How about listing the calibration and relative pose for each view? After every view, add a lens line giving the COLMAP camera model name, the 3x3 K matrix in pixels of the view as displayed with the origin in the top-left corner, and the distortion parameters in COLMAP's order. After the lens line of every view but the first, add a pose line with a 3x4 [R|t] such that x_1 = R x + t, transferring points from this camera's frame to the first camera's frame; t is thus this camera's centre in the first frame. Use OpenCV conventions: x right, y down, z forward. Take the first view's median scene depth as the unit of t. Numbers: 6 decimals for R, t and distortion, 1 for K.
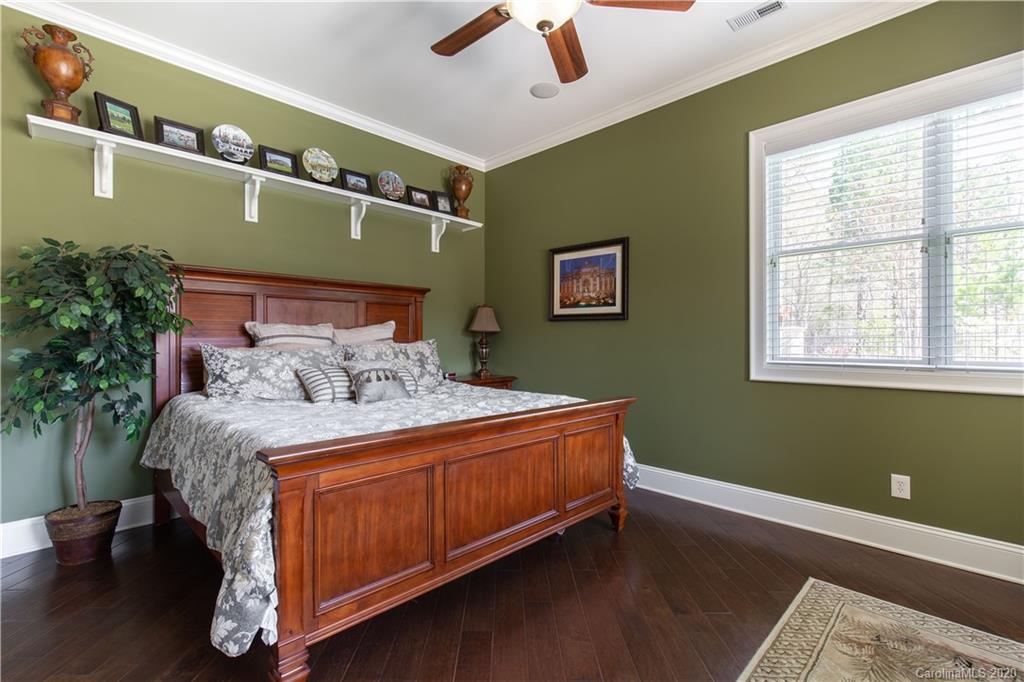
lens RADIAL K [[466.7, 0, 509.5], [0, 466.7, 342.8], [0, 0, 1]] dist [0.005148, -0.000328]
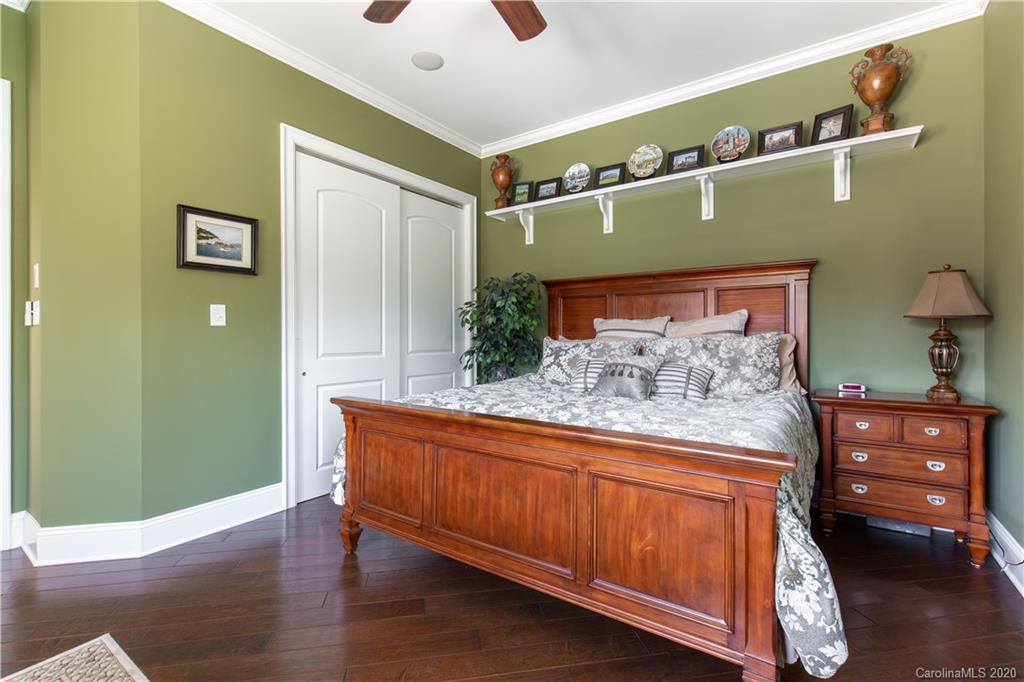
lens RADIAL K [[466.7, 0, 508.5], [0, 466.7, 333.3], [0, 0, 1]] dist [0.005148, -0.000328]
pose [[0.152568, -0.001824, -0.988291, 0.591779], [-0.003378, 0.999991, -0.002367, -0.003096], [0.988287, 0.003700, 0.152560, 0.593979]]
